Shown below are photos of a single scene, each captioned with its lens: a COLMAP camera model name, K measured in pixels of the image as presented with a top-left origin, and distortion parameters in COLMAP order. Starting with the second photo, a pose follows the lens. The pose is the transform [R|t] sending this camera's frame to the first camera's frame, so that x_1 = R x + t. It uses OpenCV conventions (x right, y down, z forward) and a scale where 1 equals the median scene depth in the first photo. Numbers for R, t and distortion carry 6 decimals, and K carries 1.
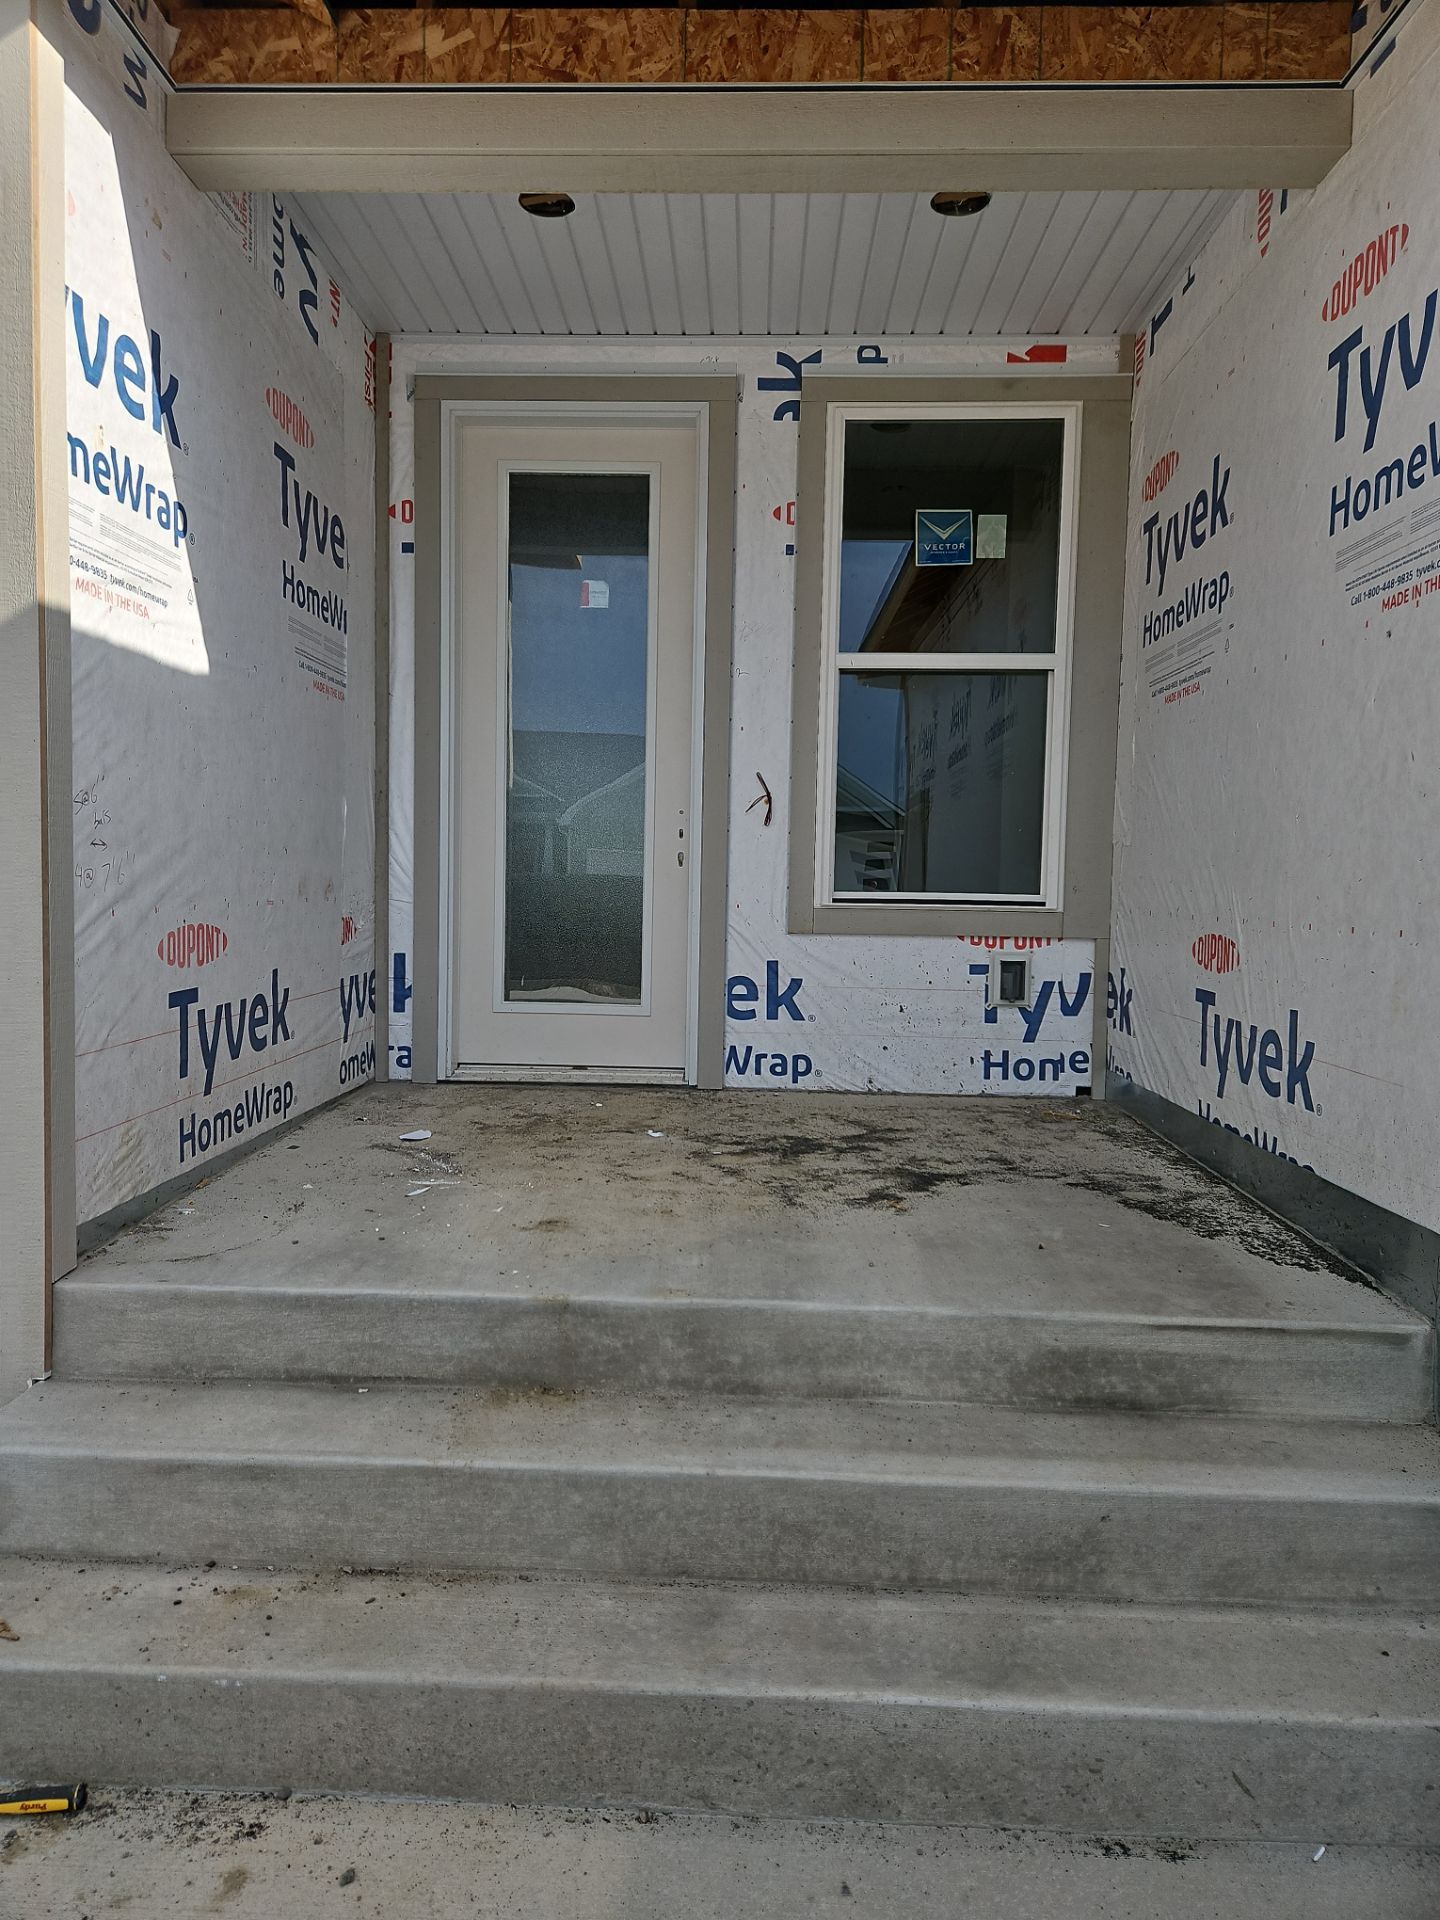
lens RADIAL K [[1289.5, 0, 699.5], [0, 1289.5, 953.0], [0, 0, 1]] dist [0.054148, -0.001302]
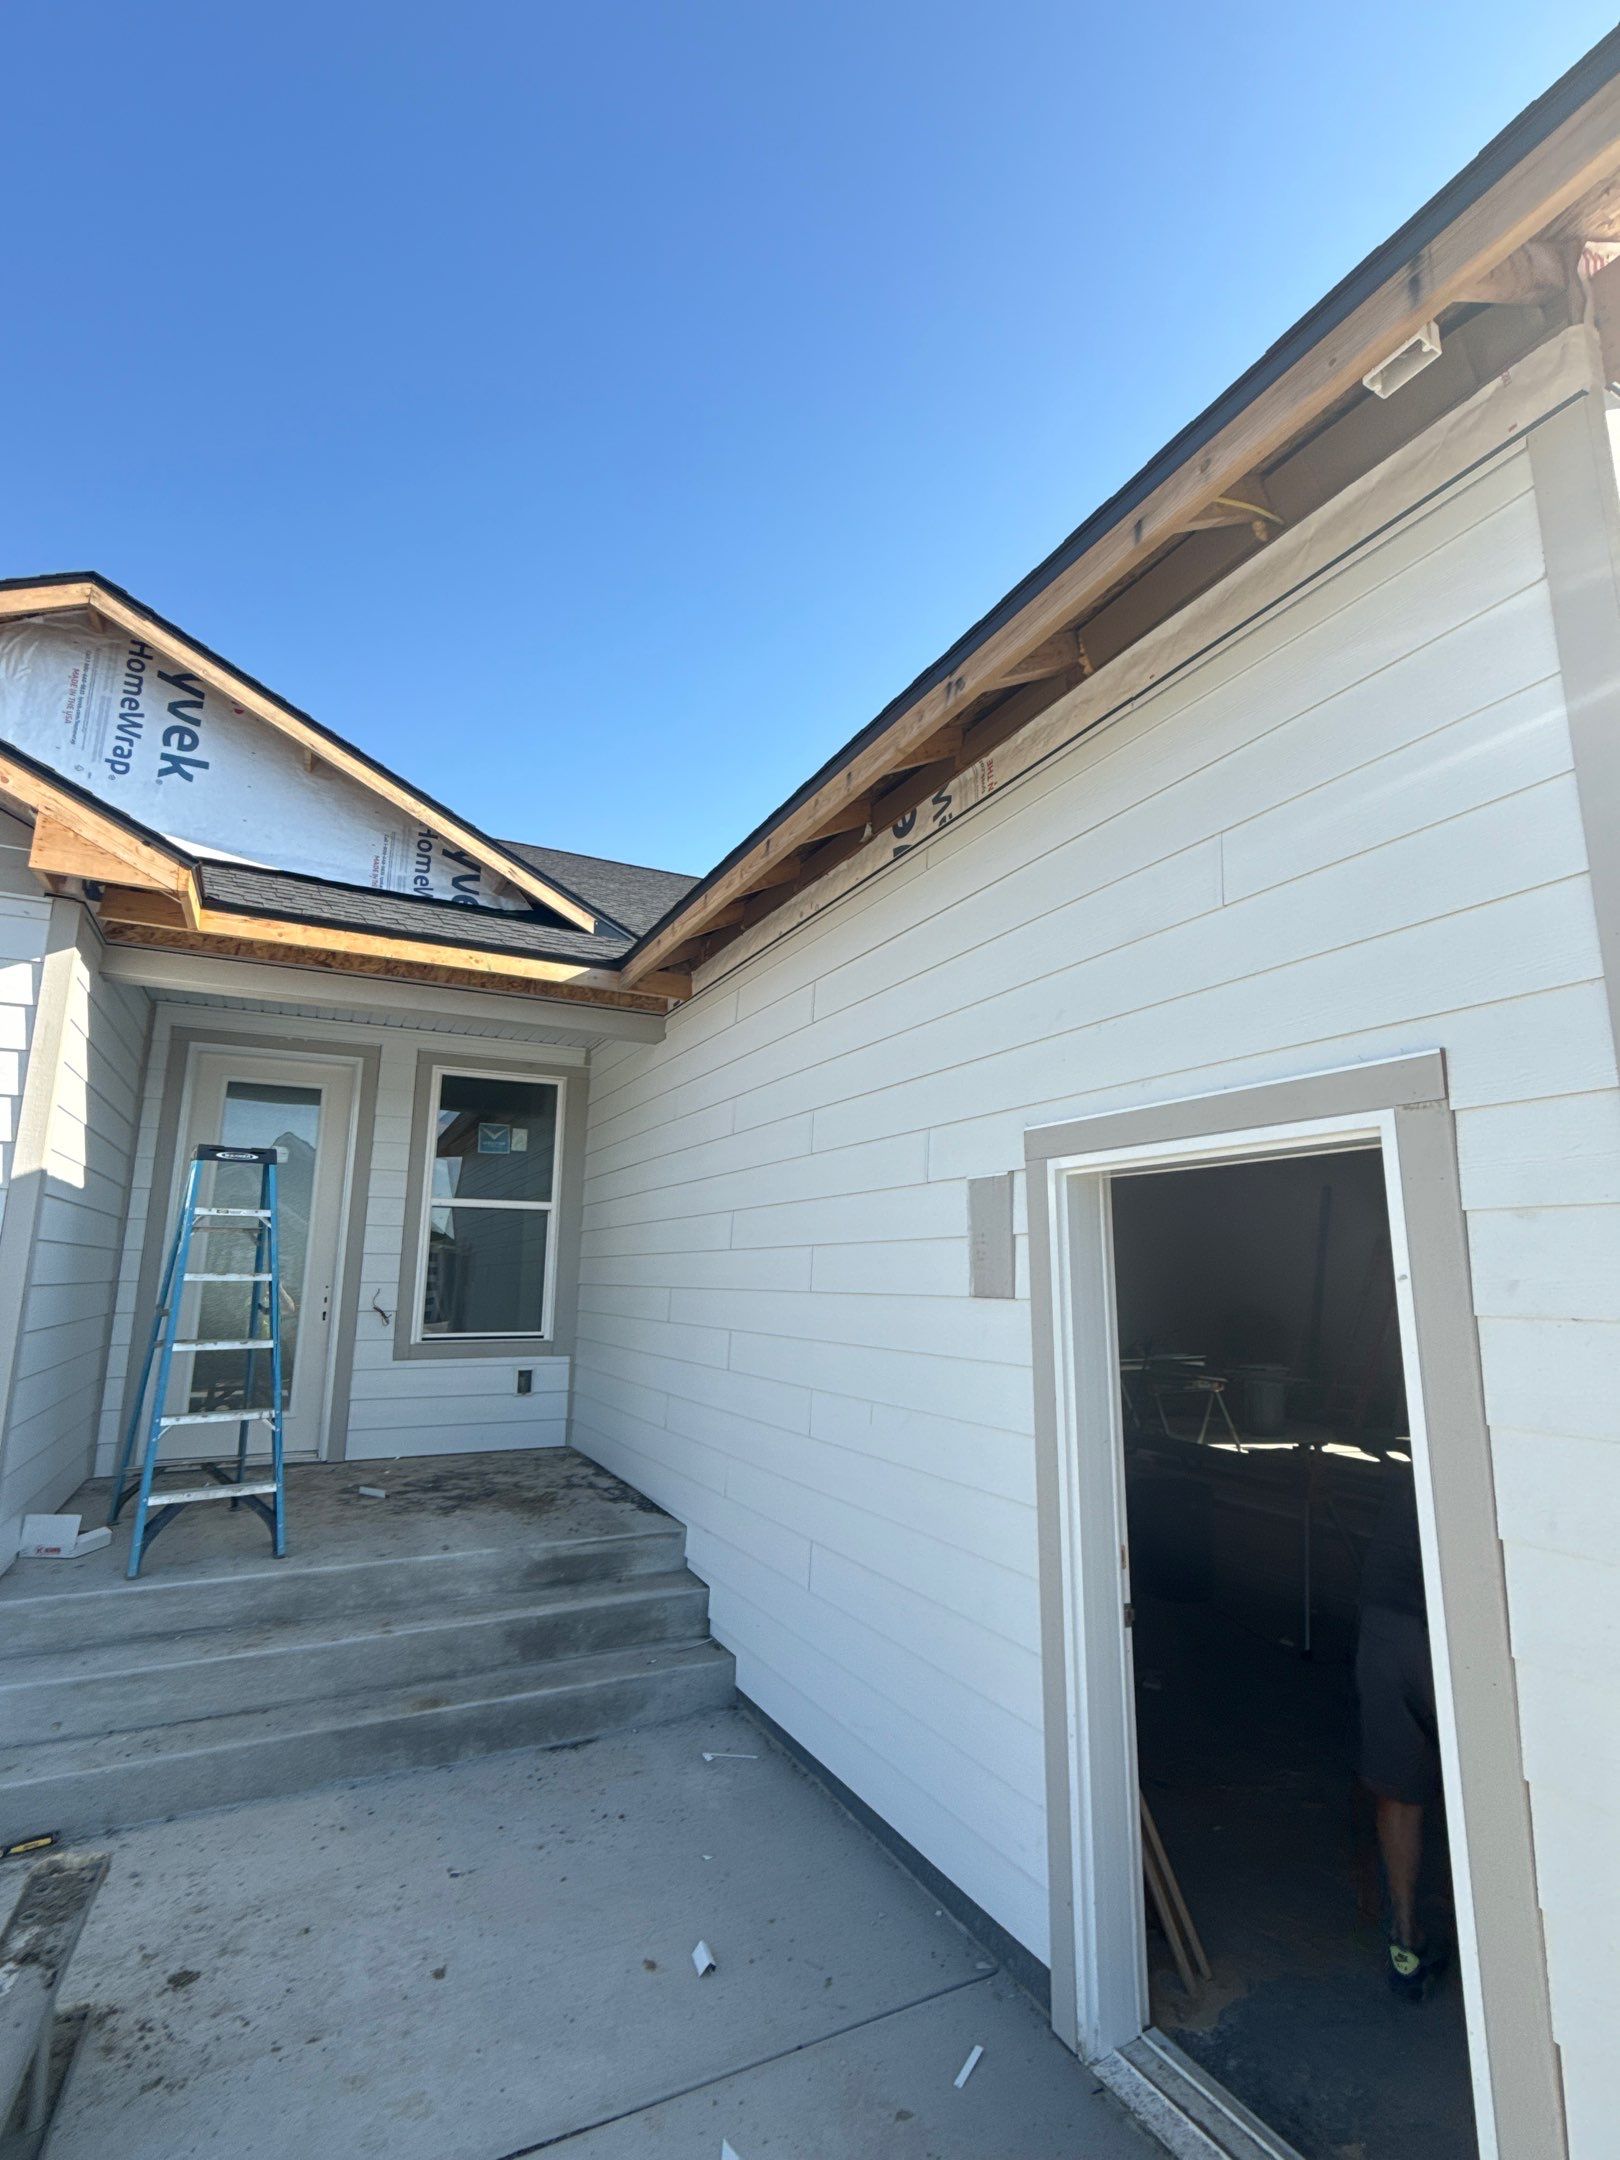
lens RADIAL K [[1015.2, 0, 811.8], [0, 1015.2, 1081.3], [0, 0, 1]] dist [0.001617, -0.000432]
pose [[0.872740, 0.083914, 0.480919, -0.191488], [0.032592, 0.972903, -0.228904, -0.075076], [-0.487096, 0.215448, 0.846357, -0.747740]]
